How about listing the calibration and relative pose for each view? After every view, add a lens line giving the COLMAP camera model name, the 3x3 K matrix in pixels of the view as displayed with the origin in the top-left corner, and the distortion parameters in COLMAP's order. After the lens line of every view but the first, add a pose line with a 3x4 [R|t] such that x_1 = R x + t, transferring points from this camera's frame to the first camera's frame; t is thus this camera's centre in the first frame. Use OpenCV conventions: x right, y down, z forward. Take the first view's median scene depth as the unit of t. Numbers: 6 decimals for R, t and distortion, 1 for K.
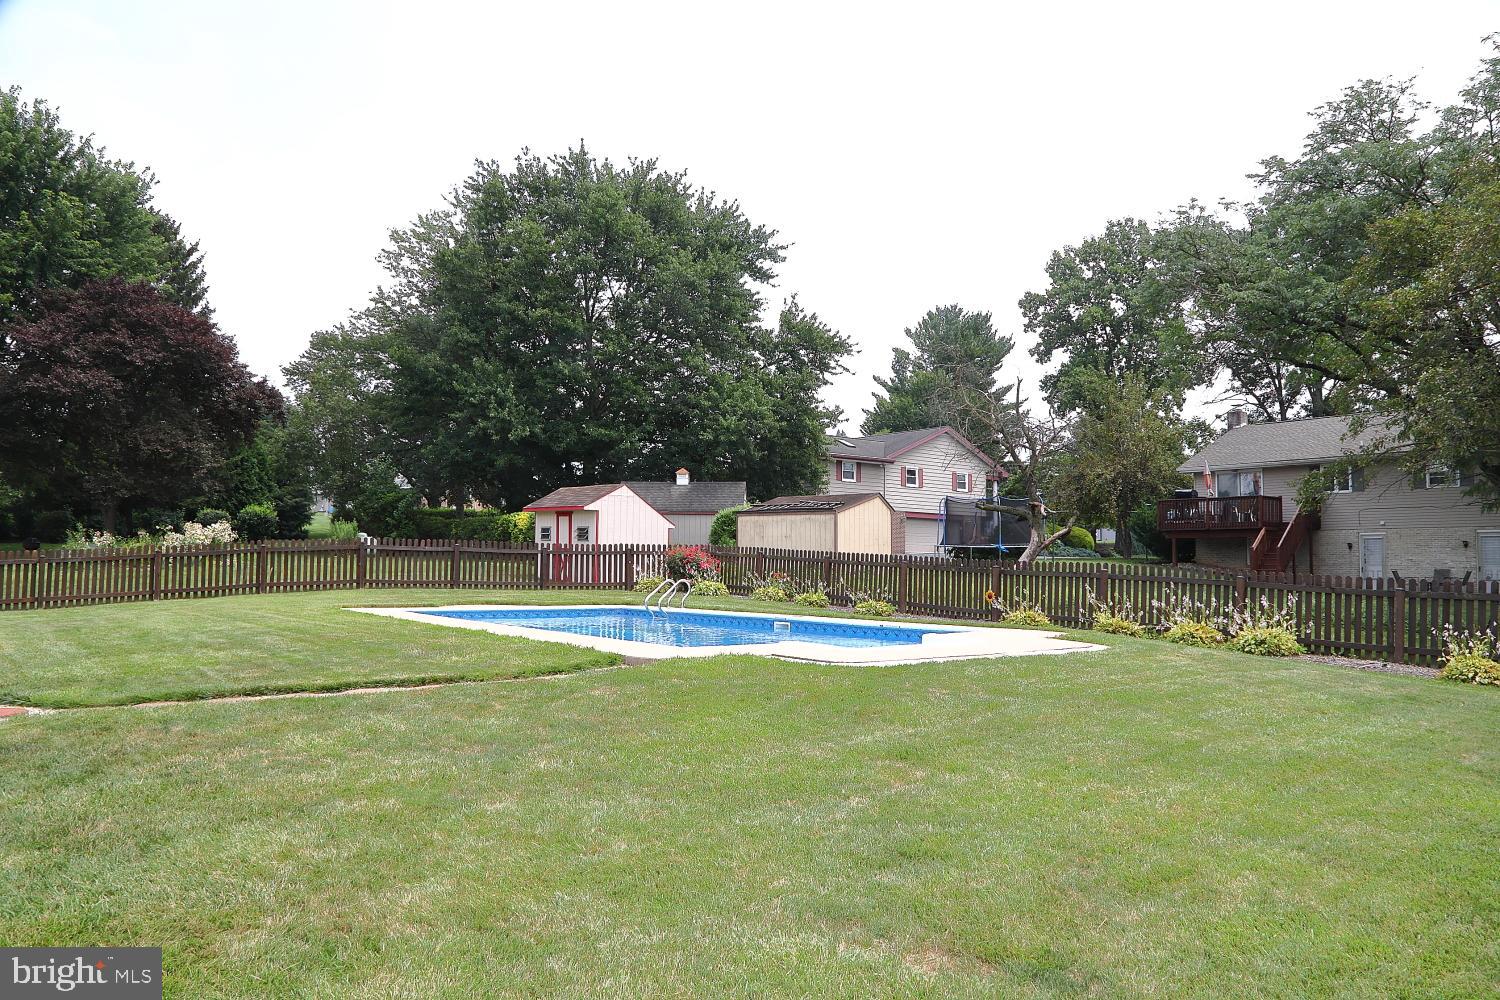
lens RADIAL K [[1049.3, 0, 747.7], [0, 1049.3, 505.7], [0, 0, 1]] dist [-0.119668, 0.068833]
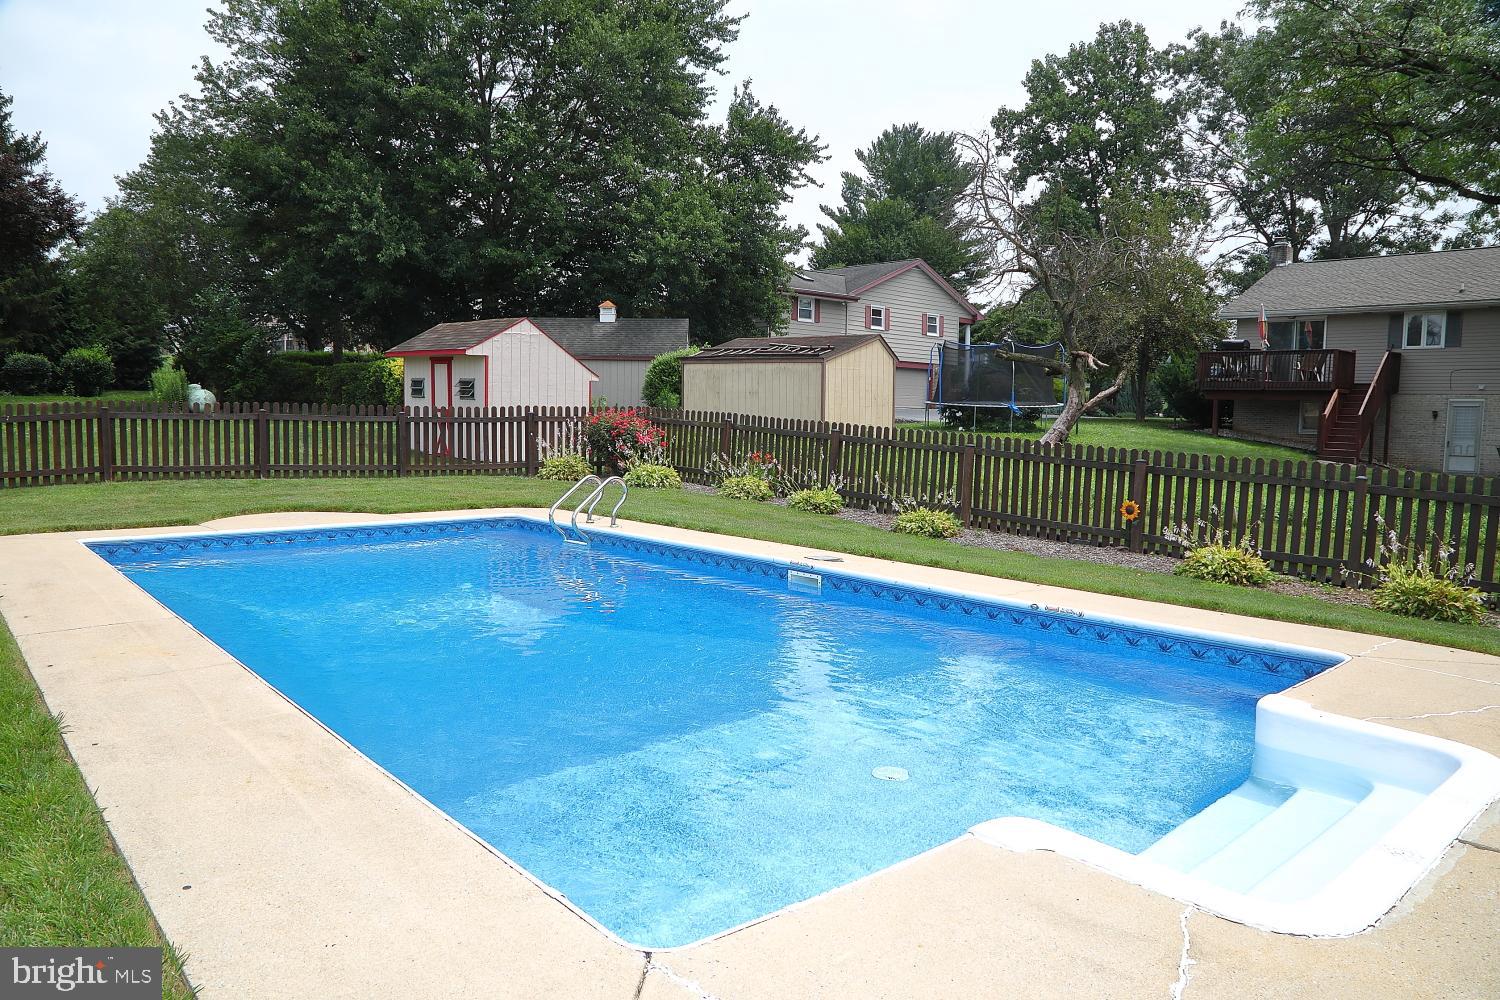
lens RADIAL K [[1049.3, 0, 742.4], [0, 1049.3, 516.3], [0, 0, 1]] dist [-0.119668, 0.068833]
pose [[0.997607, -0.000311, 0.069135, -0.014091], [-0.010585, 0.987514, 0.157177, -0.000293], [-0.068321, -0.157533, 0.985147, 0.187047]]
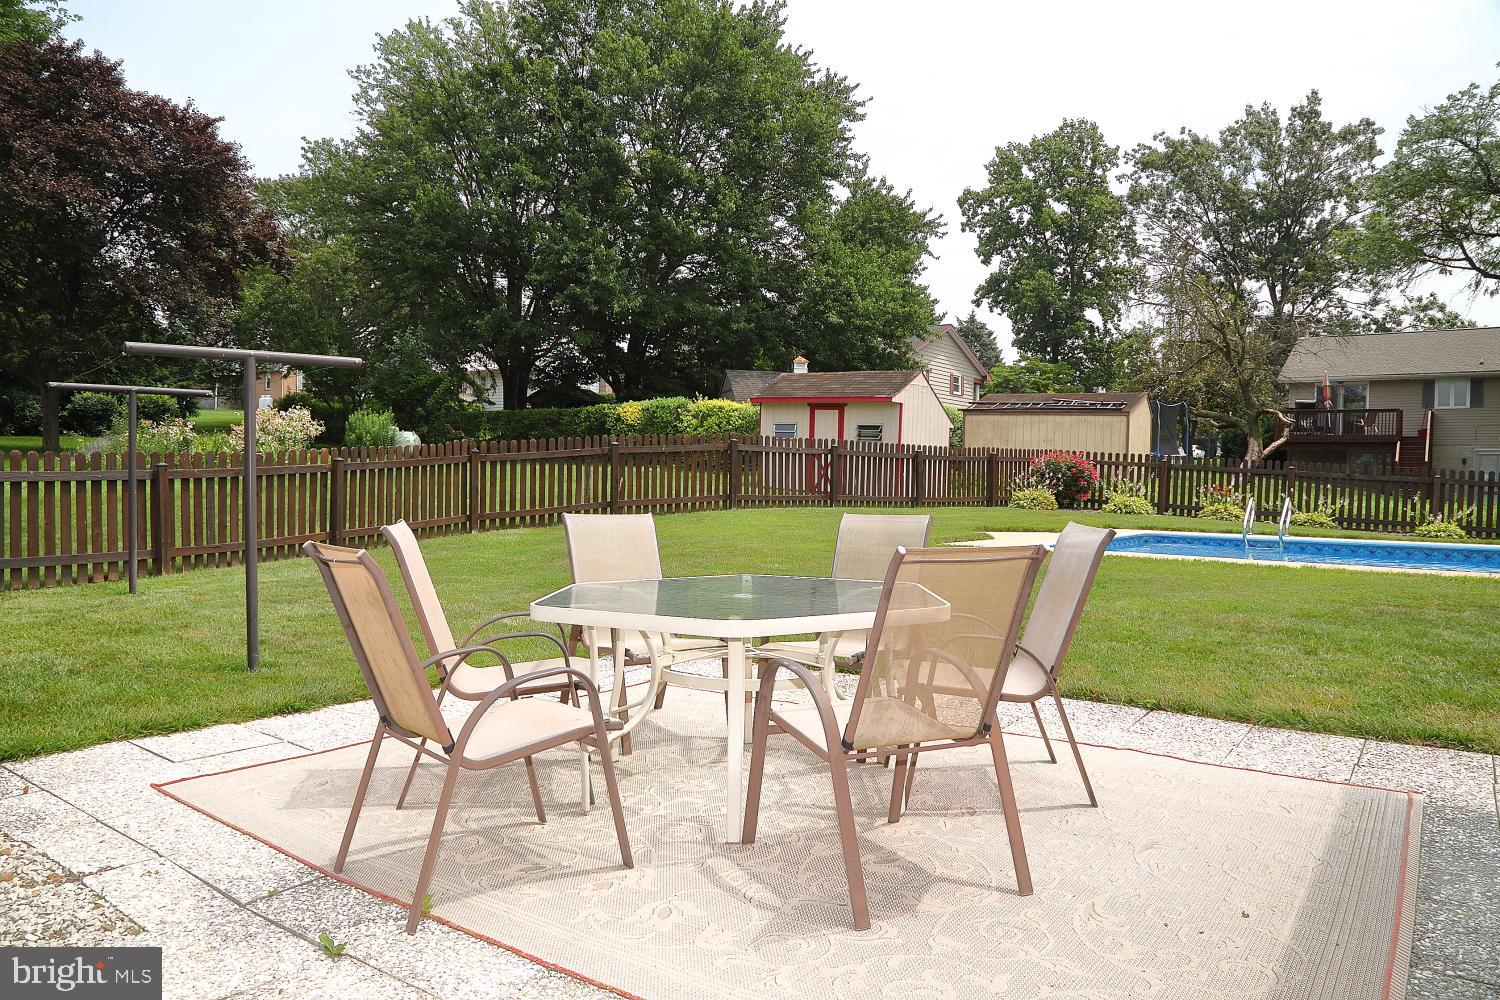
lens RADIAL K [[1049.3, 0, 777.9], [0, 1049.3, 509.8], [0, 0, 1]] dist [-0.119668, 0.068833]
pose [[0.960767, -0.003569, 0.277334, -0.282616], [-0.022860, 0.995496, 0.092006, 0.008955], [-0.276413, -0.094736, 0.956358, 0.179668]]
